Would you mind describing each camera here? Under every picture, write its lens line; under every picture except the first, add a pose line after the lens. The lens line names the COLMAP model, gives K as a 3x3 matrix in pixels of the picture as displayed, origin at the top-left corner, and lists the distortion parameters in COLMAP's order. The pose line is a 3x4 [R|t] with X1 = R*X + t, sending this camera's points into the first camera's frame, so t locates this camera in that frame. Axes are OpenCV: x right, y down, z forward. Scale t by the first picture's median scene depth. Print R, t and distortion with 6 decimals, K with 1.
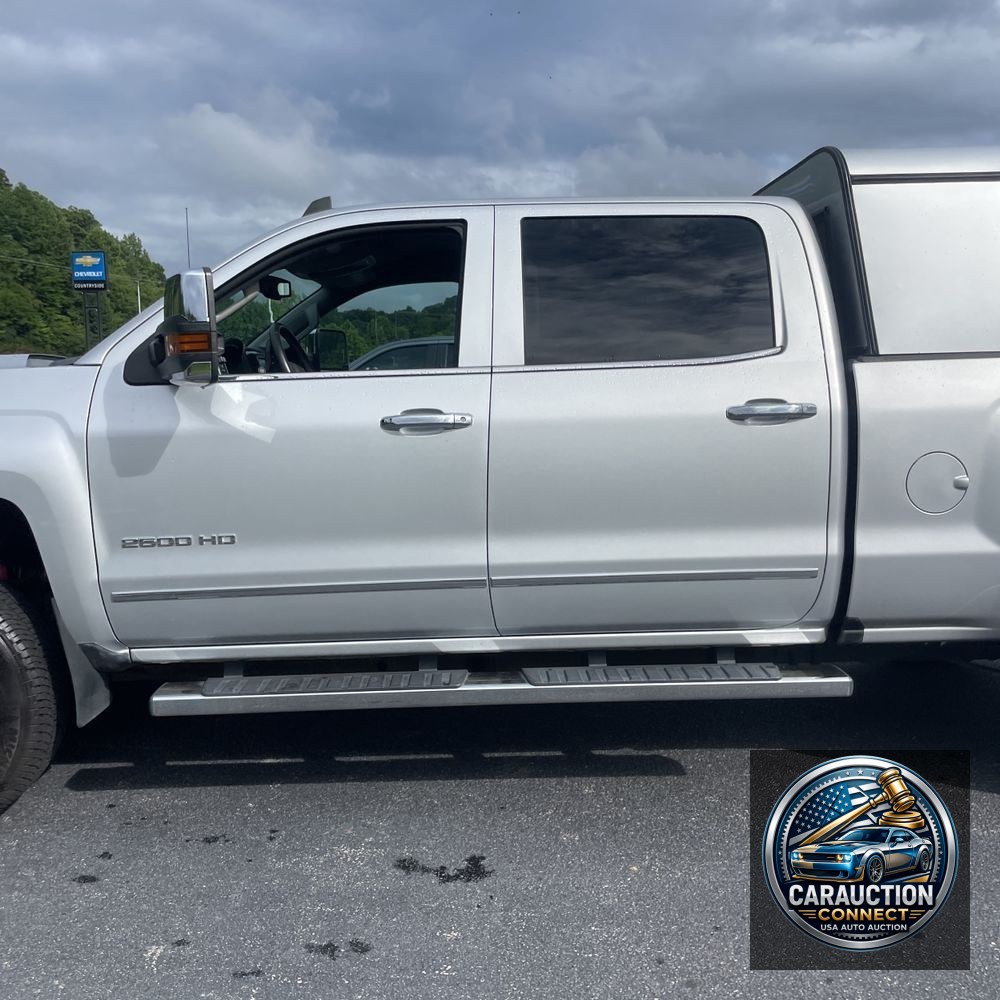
lens RADIAL K [[1025.8, 0, 514.1], [0, 1025.8, 541.5], [0, 0, 1]] dist [0.014661, -0.021238]
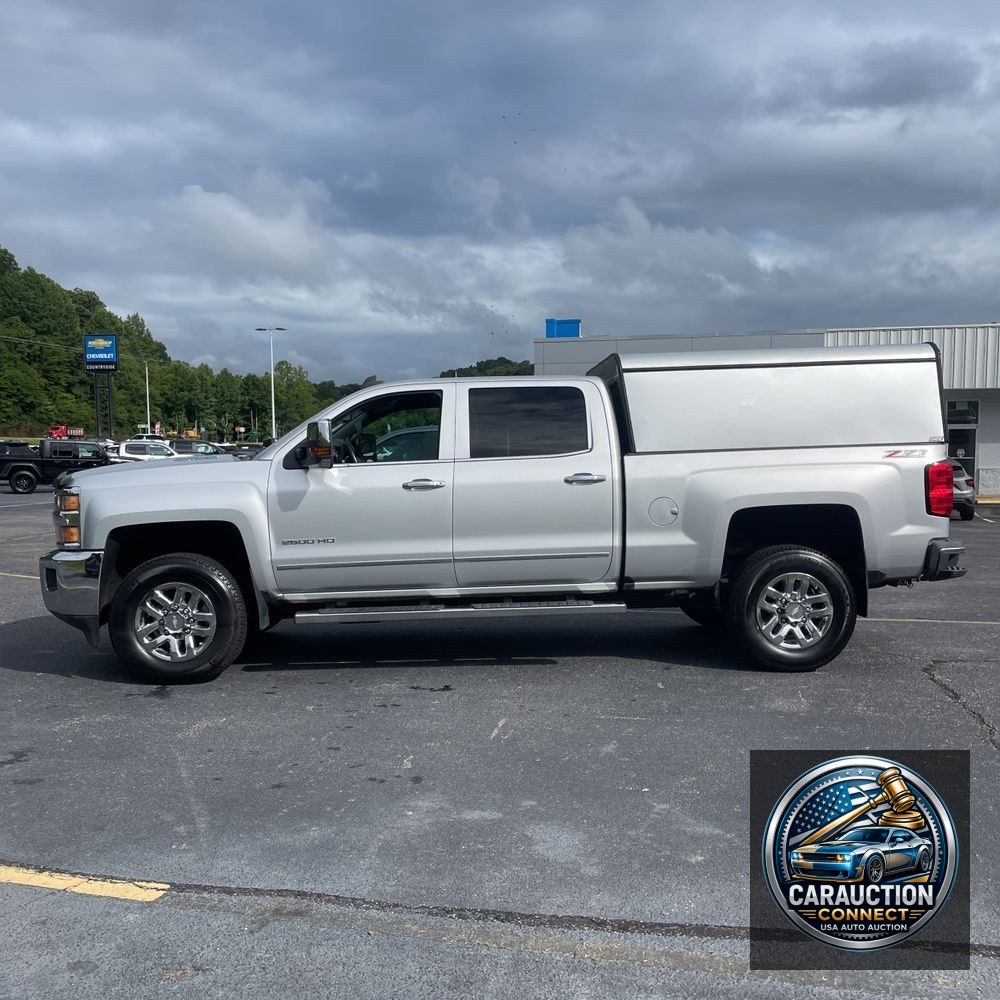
lens RADIAL K [[1025.8, 0, 514.1], [0, 1025.8, 541.5], [0, 0, 1]] dist [0.014661, -0.021238]
pose [[0.999955, -0.008810, 0.003427, 0.091832], [0.009025, 0.997594, -0.068743, 0.144913], [-0.002813, 0.068771, 0.997628, -1.092918]]
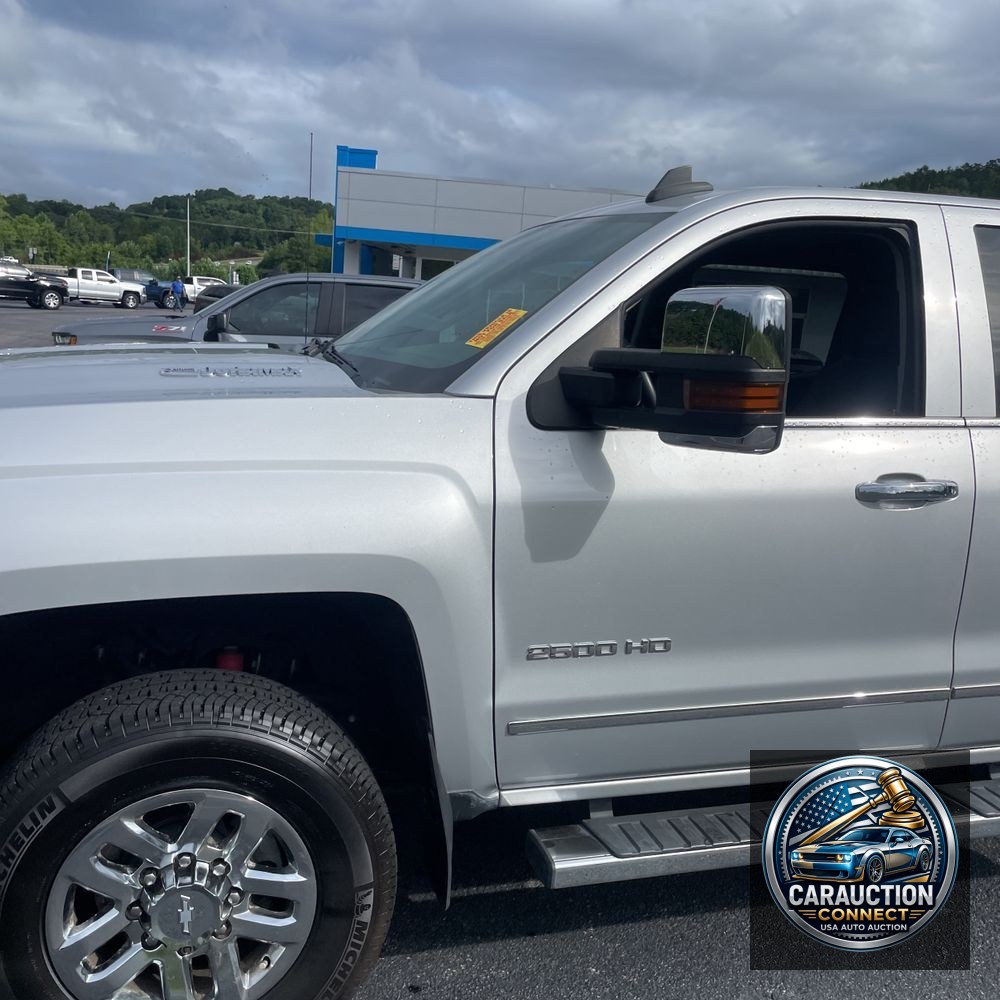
lens RADIAL K [[1018.4, 0, 477.1], [0, 1018.4, 521.6], [0, 0, 1]] dist [0.047385, -0.052175]
pose [[0.970097, 0.020367, 0.241863, -0.559631], [-0.033964, 0.998060, 0.052182, -0.118746], [-0.240331, -0.058836, 0.968906, 0.319566]]
